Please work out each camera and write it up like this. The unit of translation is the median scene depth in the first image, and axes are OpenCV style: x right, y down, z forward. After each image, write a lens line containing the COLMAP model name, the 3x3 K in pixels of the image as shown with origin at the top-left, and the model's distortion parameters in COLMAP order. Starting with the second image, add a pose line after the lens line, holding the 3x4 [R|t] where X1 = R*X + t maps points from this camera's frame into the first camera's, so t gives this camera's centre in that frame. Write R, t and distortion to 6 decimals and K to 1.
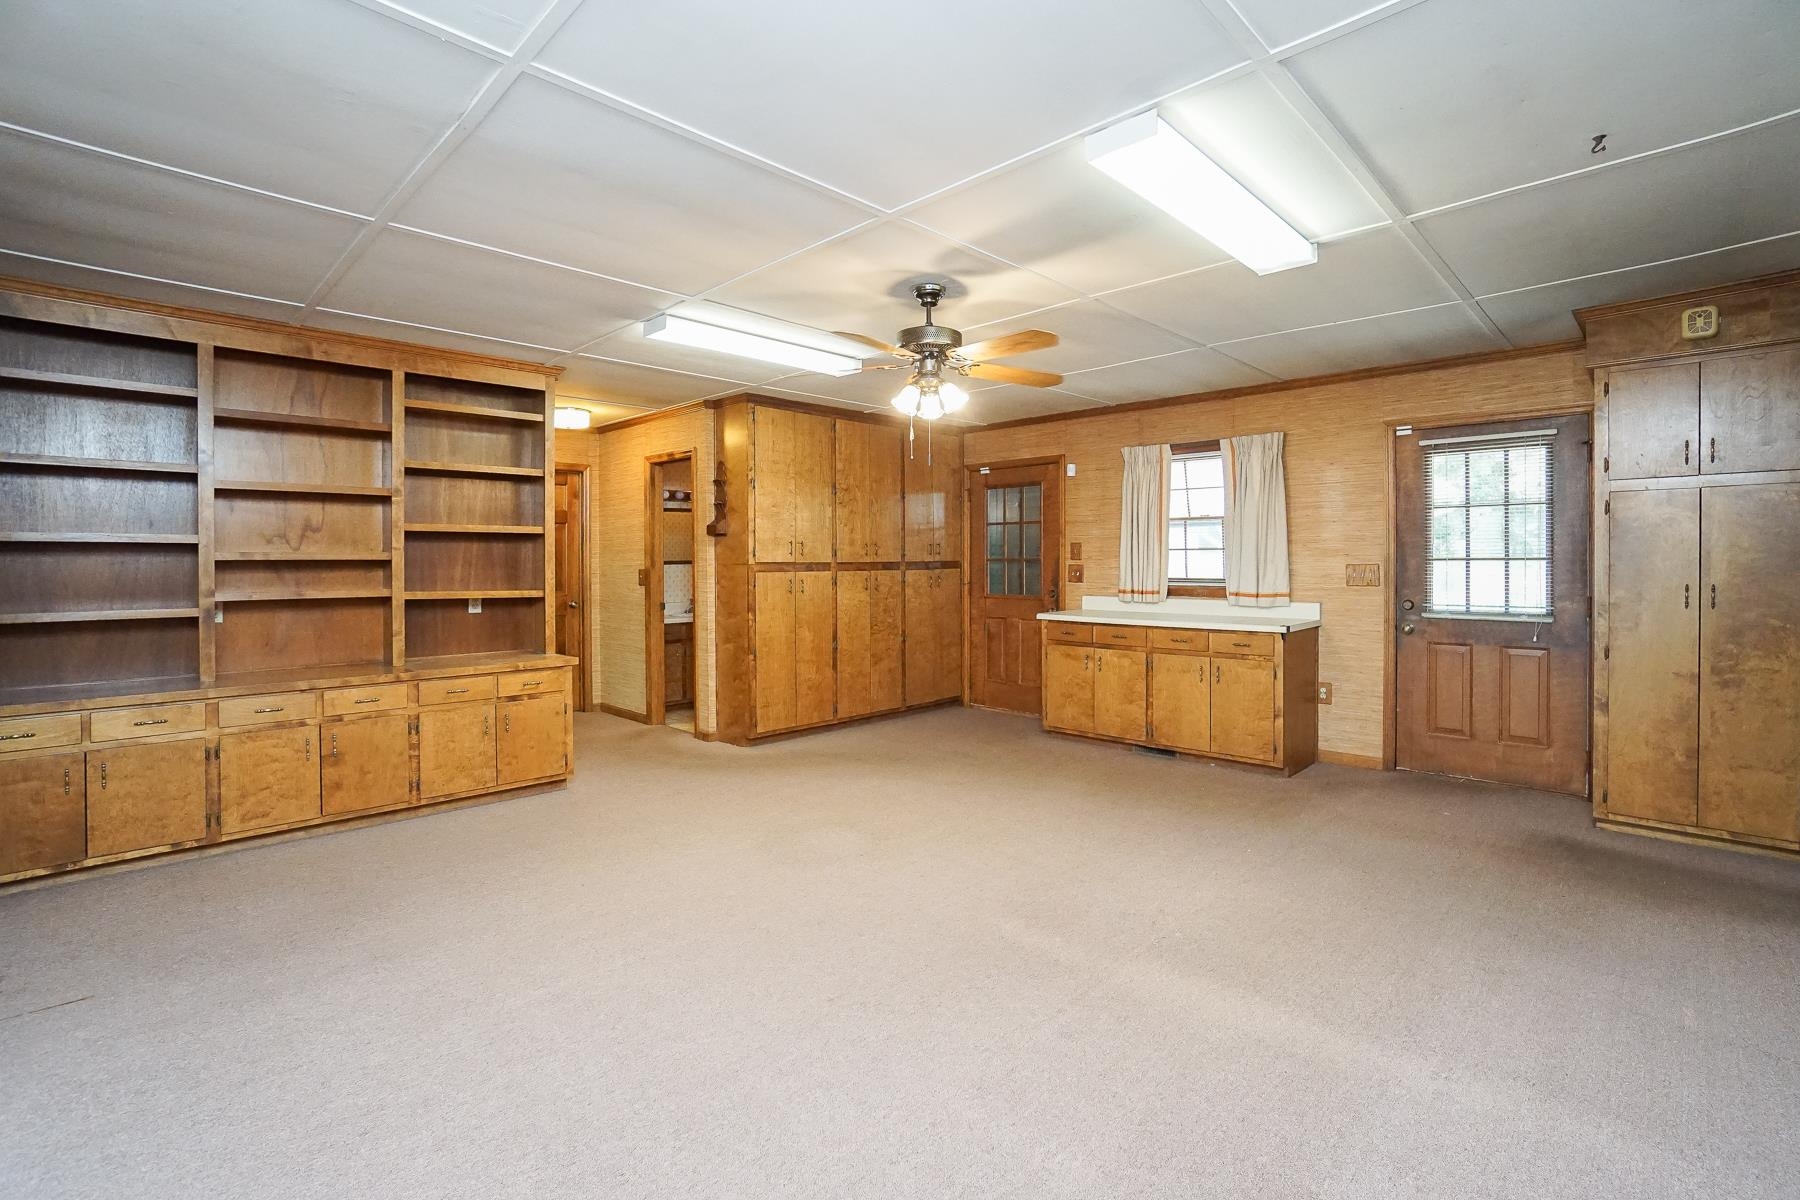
lens RADIAL K [[834.2, 0, 900.3], [0, 834.2, 568.0], [0, 0, 1]] dist [-0.001435, -0.000045]
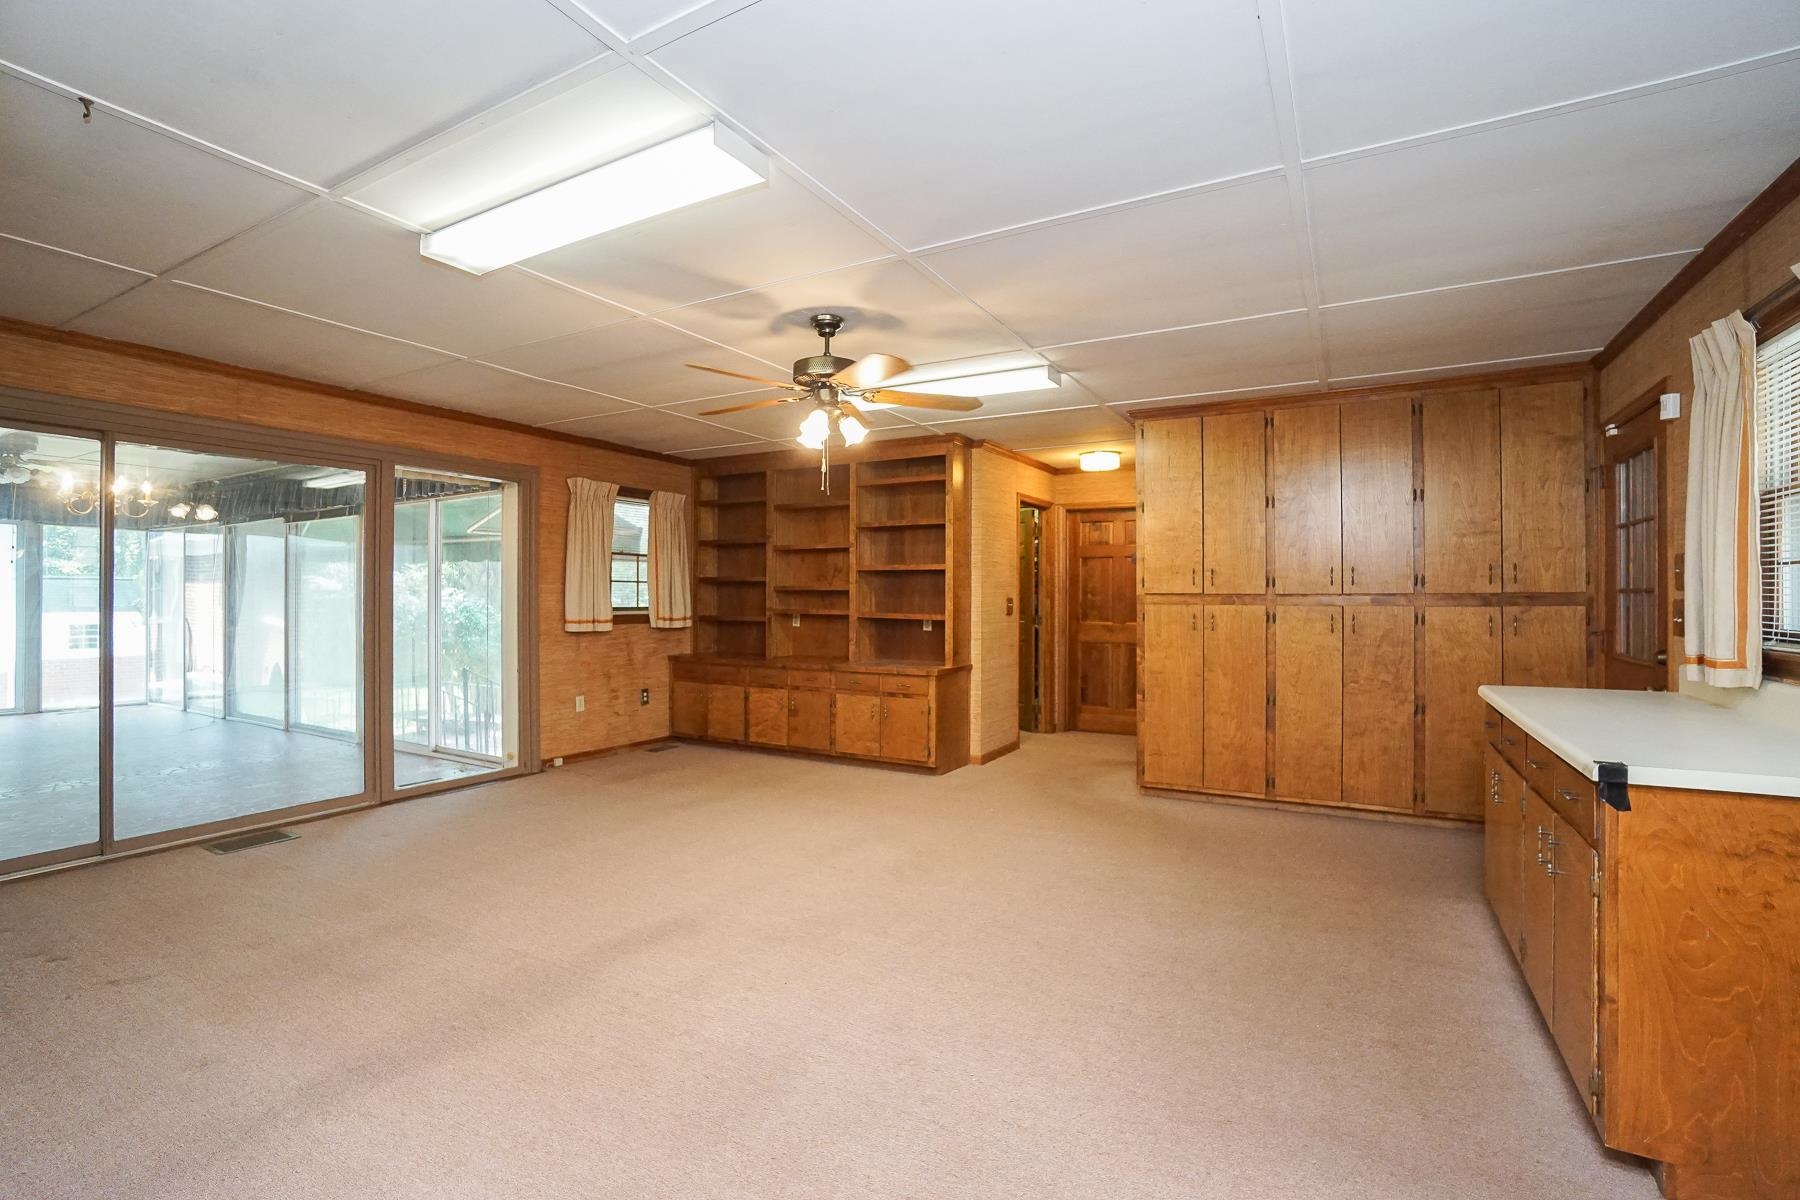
lens RADIAL K [[816.0, 0, 900.0], [0, 816.0, 600.0], [0, 0, 1]] dist [-0.000709, 0.000152]
pose [[0.295024, 0.010108, -0.955436, 0.779063], [-0.010618, 0.999917, 0.007300, -0.004017], [0.955431, 0.007991, 0.295107, 0.625149]]
